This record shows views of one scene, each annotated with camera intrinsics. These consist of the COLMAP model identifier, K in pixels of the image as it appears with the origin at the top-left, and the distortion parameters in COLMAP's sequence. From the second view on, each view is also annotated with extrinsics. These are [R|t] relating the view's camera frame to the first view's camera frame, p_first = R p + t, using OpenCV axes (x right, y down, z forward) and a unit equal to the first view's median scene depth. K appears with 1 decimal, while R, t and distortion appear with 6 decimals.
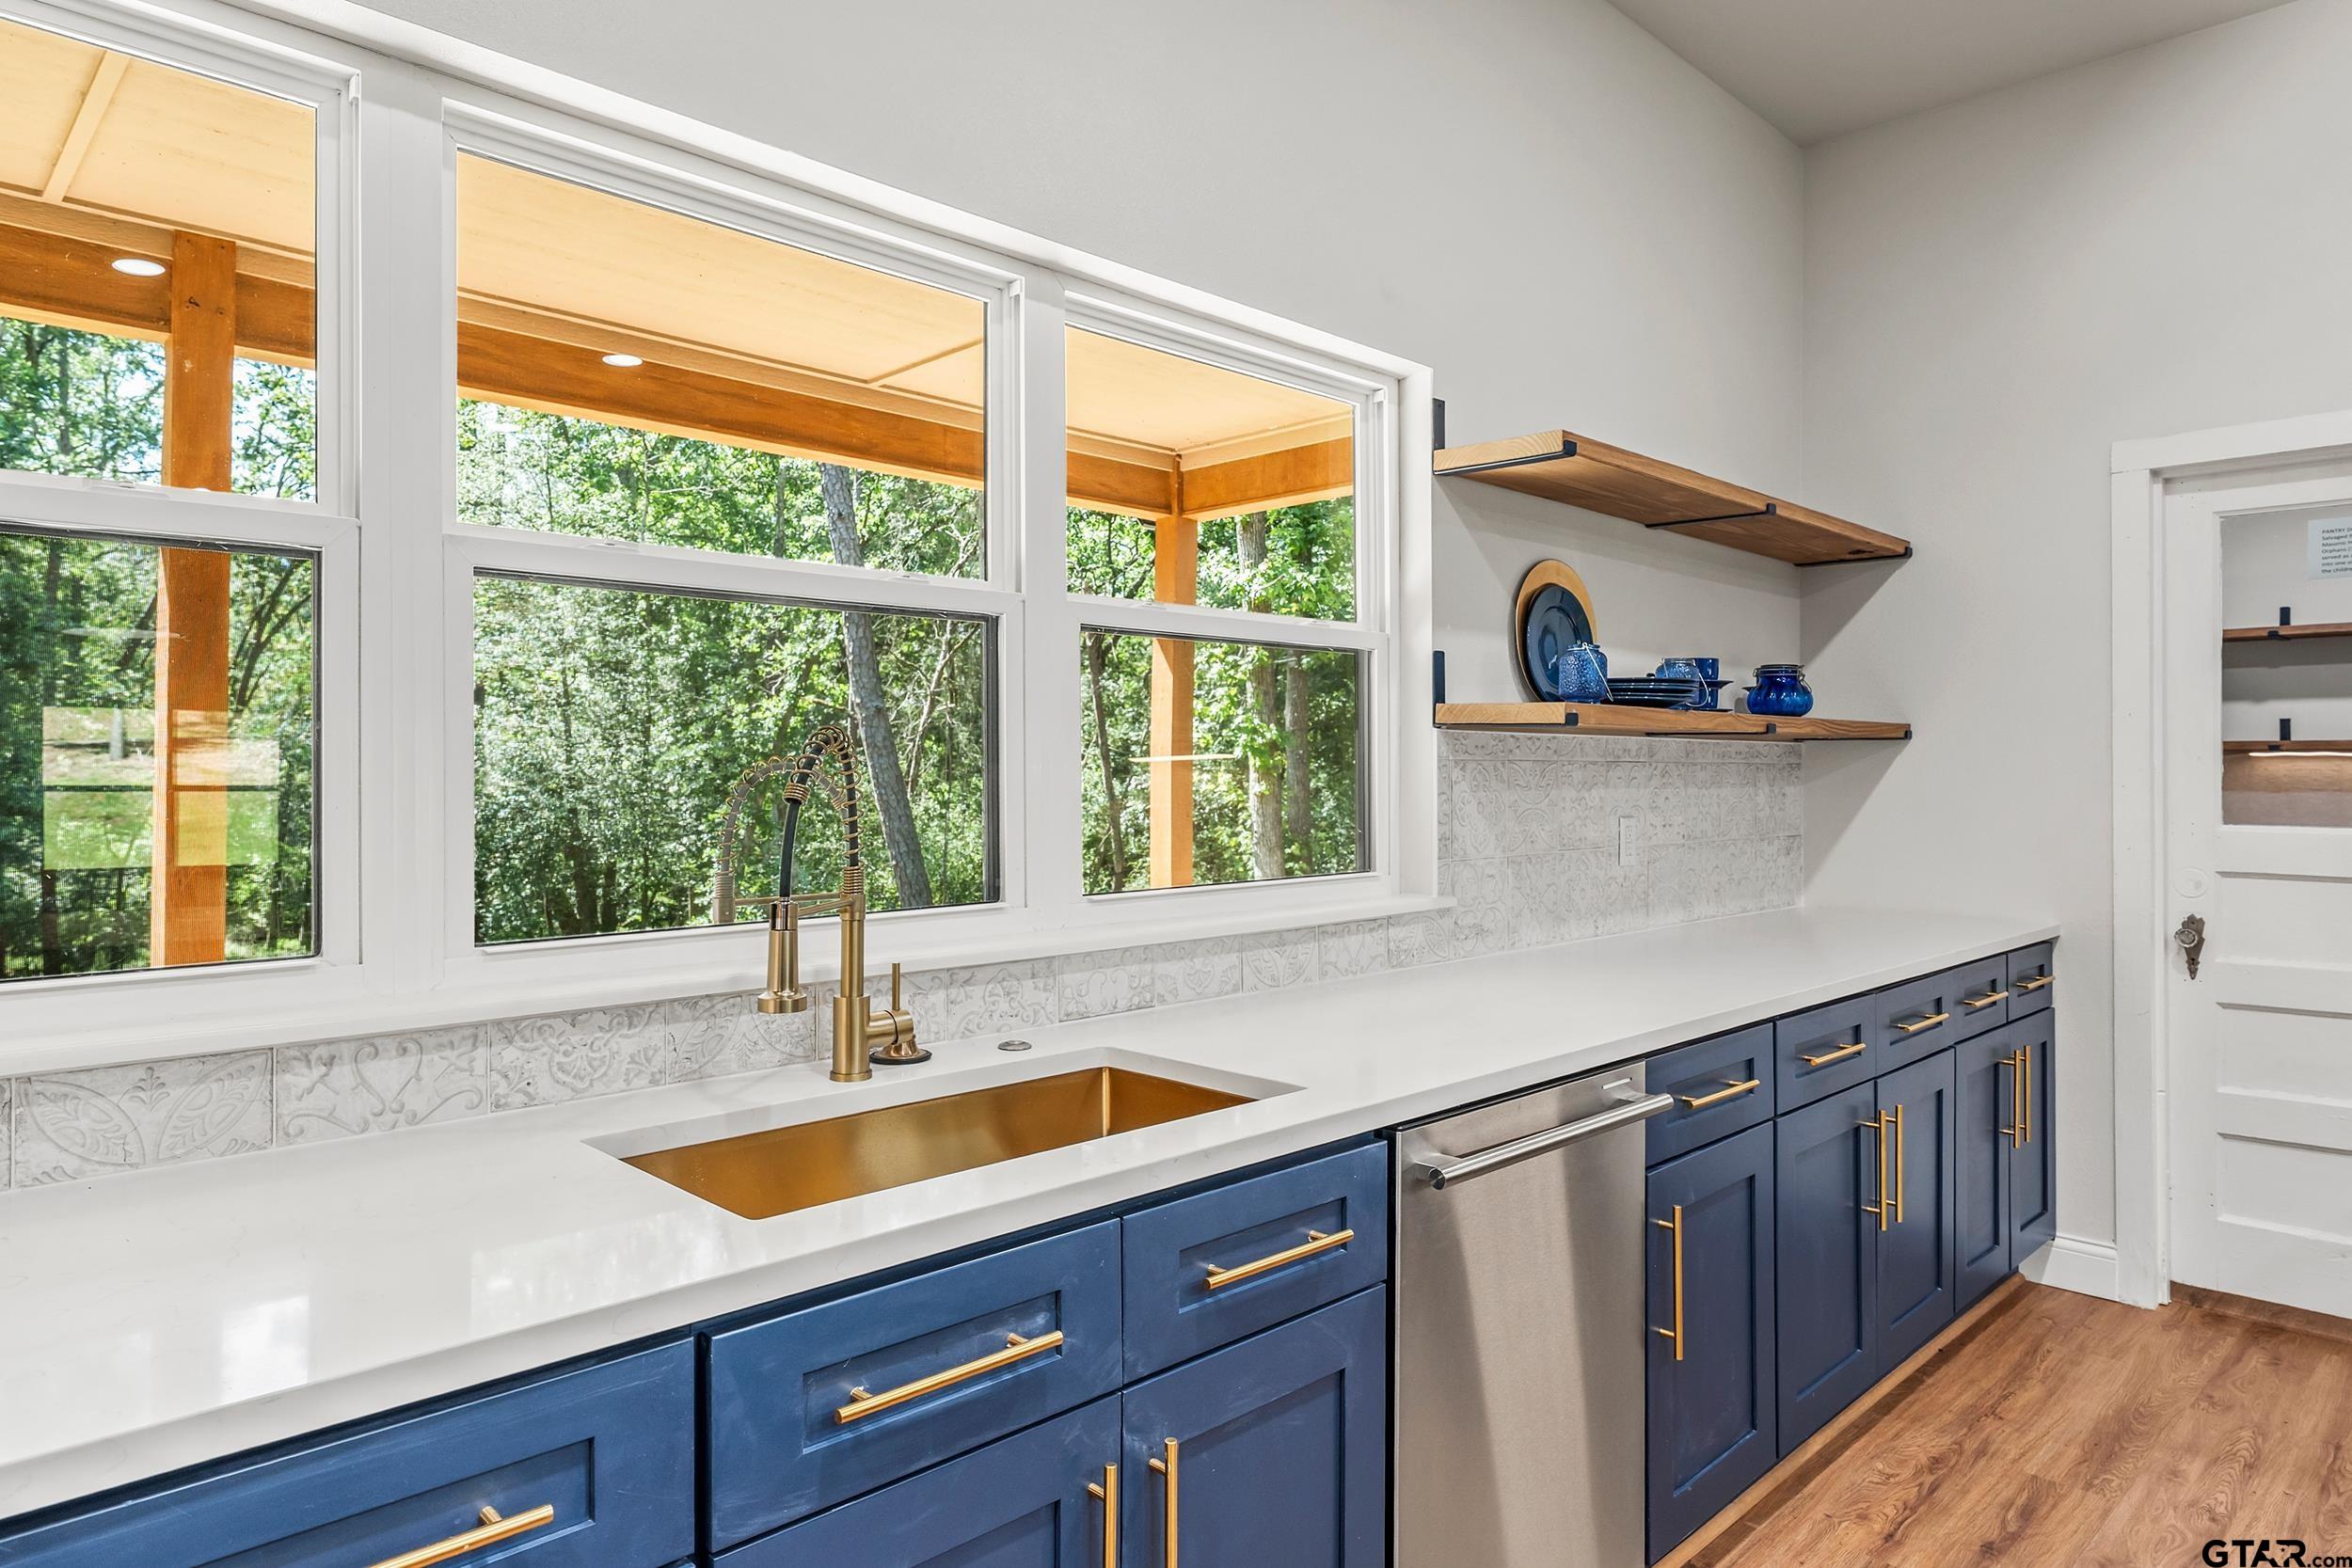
lens RADIAL K [[1402.0, 0, 1172.4], [0, 1402.0, 779.9], [0, 0, 1]] dist [0.002709, 0.002734]
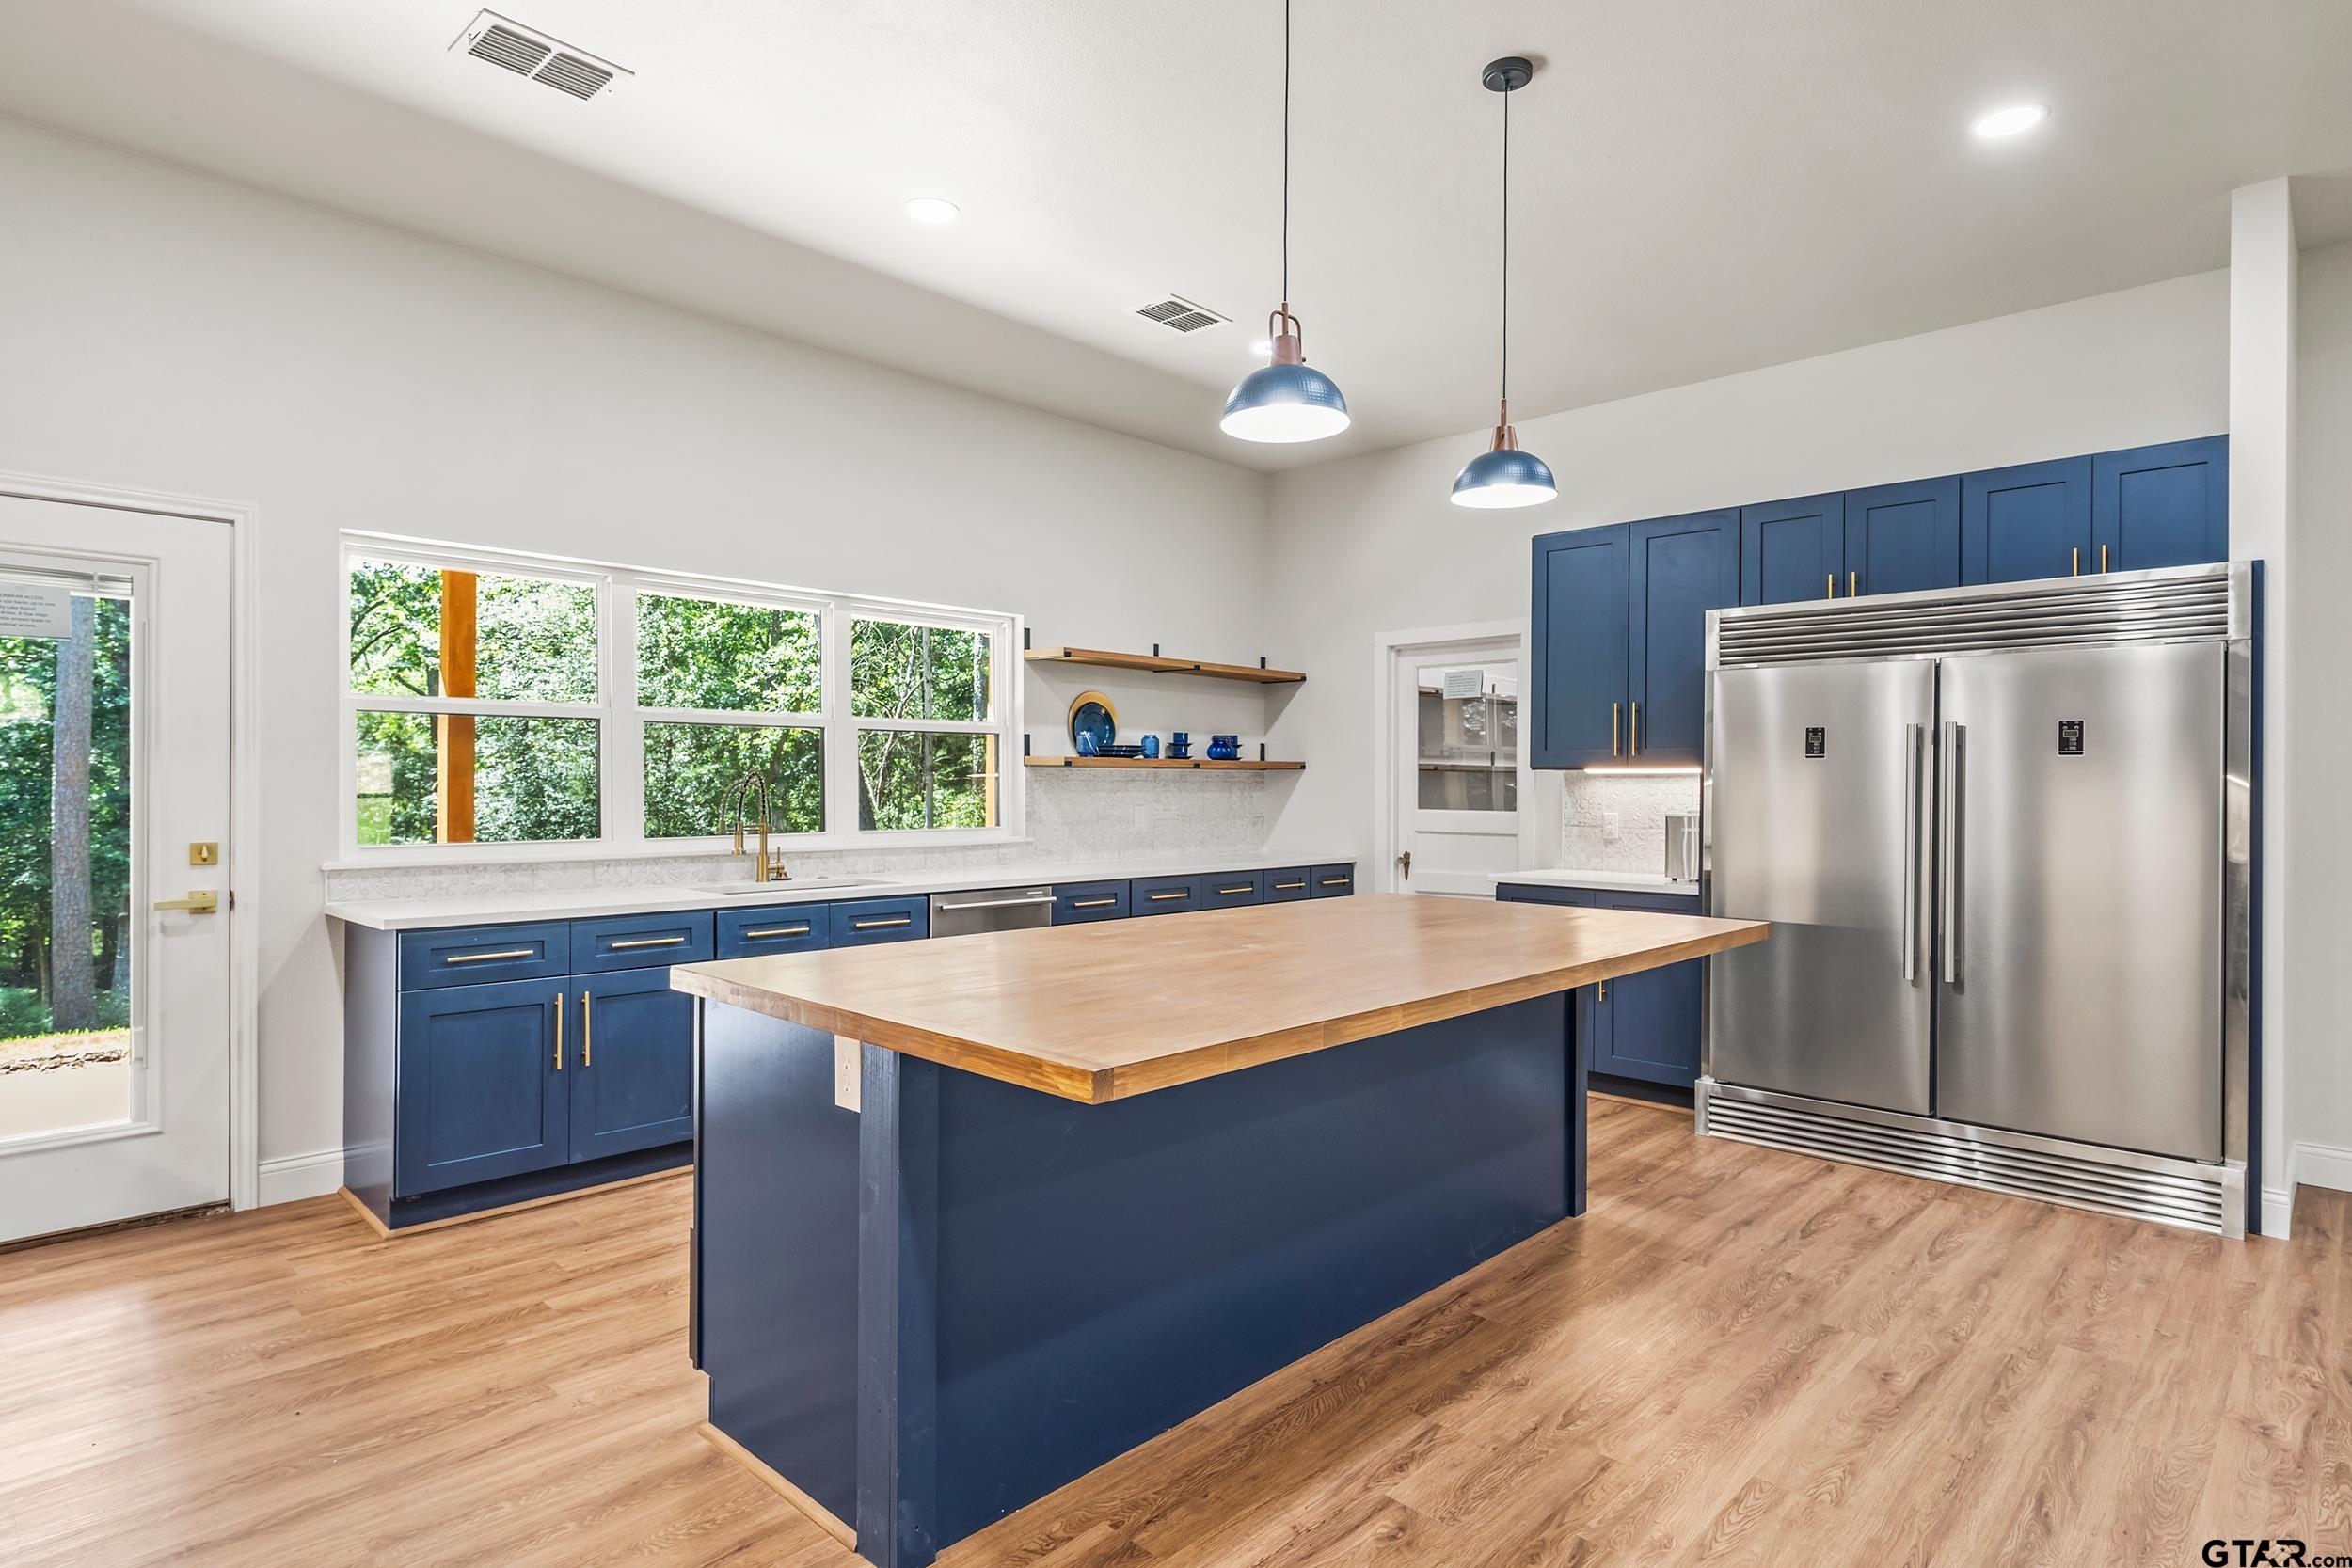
lens RADIAL K [[1235.9, 0, 1176.9], [0, 1235.9, 790.2], [0, 0, 1]] dist [0.001793, 0.000709]
pose [[0.999391, -0.000015, 0.034895, 0.368461], [0.000097, 0.999997, -0.002333, 0.008458], [-0.034895, 0.002335, 0.999388, -1.101783]]
